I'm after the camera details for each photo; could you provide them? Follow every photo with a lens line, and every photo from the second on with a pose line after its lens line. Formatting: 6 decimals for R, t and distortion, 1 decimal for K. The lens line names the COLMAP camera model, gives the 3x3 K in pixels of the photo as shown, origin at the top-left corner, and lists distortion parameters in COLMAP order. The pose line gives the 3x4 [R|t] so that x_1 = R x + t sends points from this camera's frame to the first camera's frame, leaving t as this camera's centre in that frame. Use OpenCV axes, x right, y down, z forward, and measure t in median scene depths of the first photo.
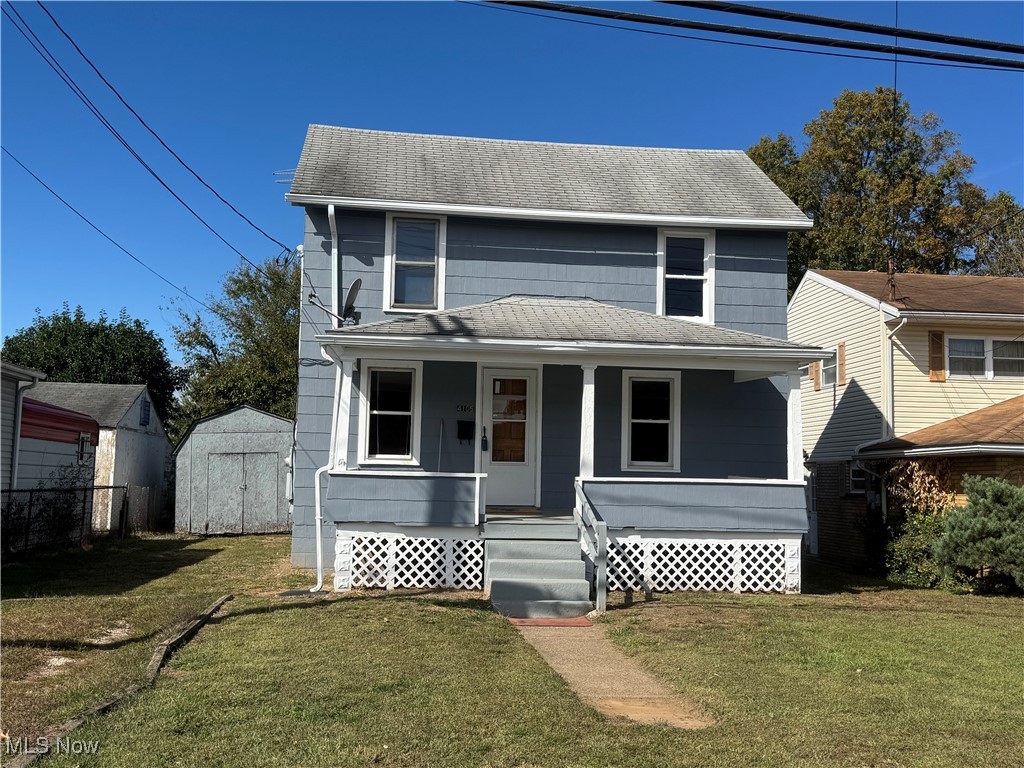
lens RADIAL K [[1010.7, 0, 511.3], [0, 1010.7, 388.4], [0, 0, 1]] dist [0.113276, 0.000000]
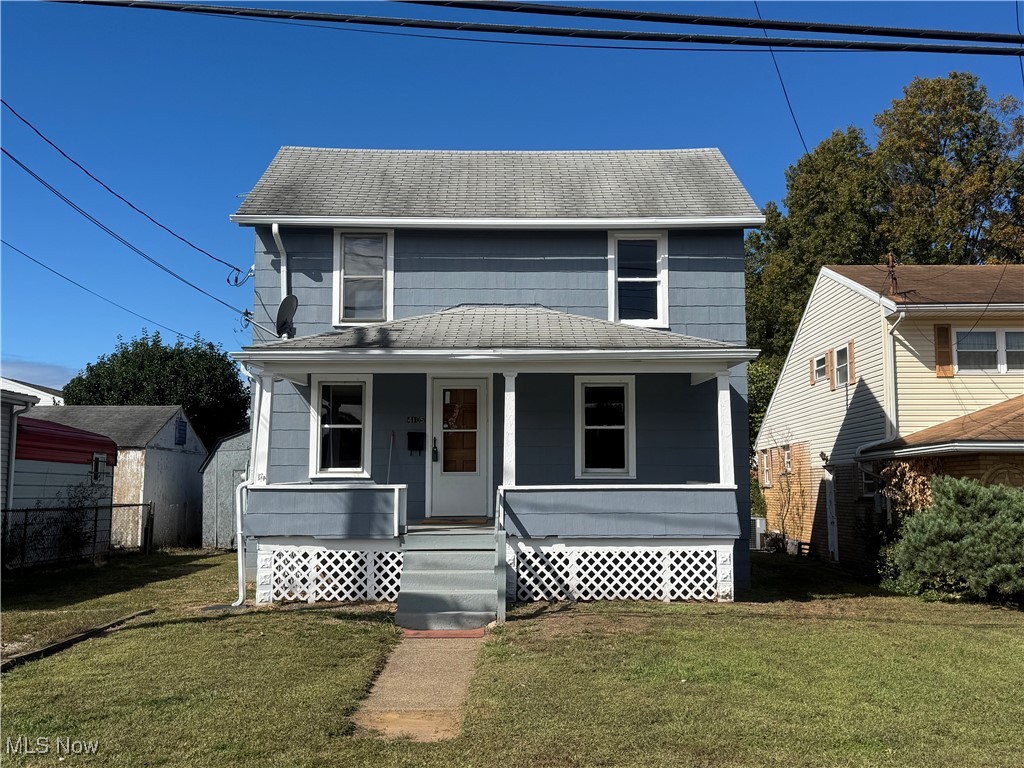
lens RADIAL K [[1010.7, 0, 518.2], [0, 1010.7, 380.2], [0, 0, 1]] dist [0.113276, 0.000000]
pose [[0.993891, -0.032322, -0.105524, 0.163638], [0.030385, 0.999340, -0.019914, 0.003932], [0.106098, 0.016586, 0.994217, 0.013852]]
